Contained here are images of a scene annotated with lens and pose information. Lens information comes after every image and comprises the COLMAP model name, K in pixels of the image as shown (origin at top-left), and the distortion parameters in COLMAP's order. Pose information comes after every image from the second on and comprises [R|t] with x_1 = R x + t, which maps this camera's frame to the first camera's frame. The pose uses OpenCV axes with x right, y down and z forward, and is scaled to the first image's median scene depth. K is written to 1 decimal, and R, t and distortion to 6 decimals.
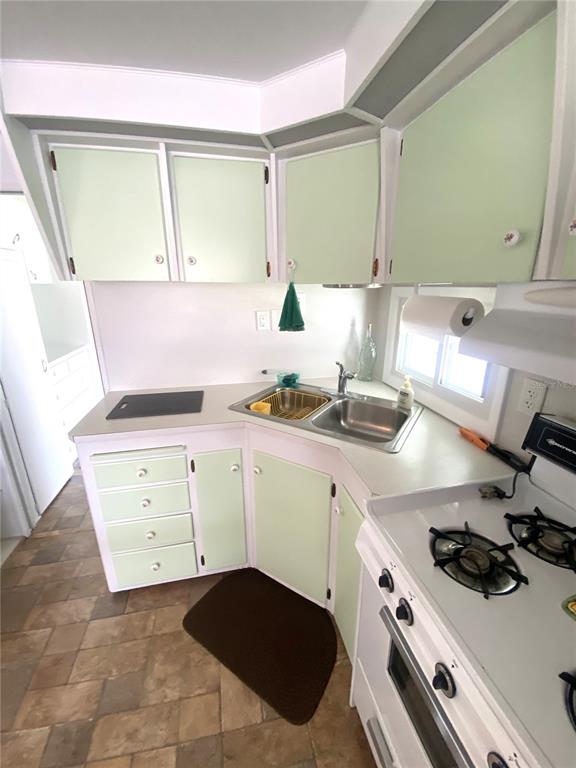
lens RADIAL K [[311.5, 0, 288.0], [0, 311.5, 384.0], [0, 0, 1]] dist [0.026837, -0.023075]
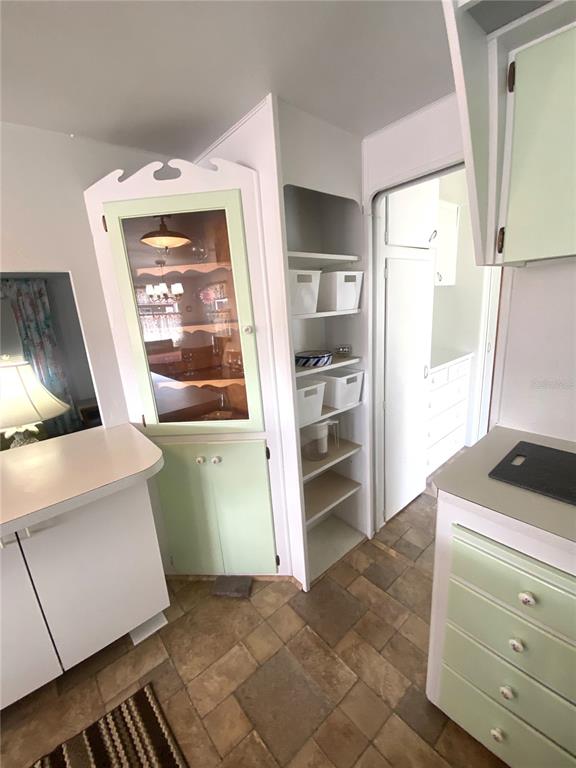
lens RADIAL K [[311.5, 0, 288.0], [0, 311.5, 384.0], [0, 0, 1]] dist [0.026837, -0.023075]
pose [[0.467718, 0.184908, -0.864320, -0.199019], [-0.199640, 0.974703, 0.100489, -0.044680], [0.861037, 0.125552, 0.492801, 0.242979]]
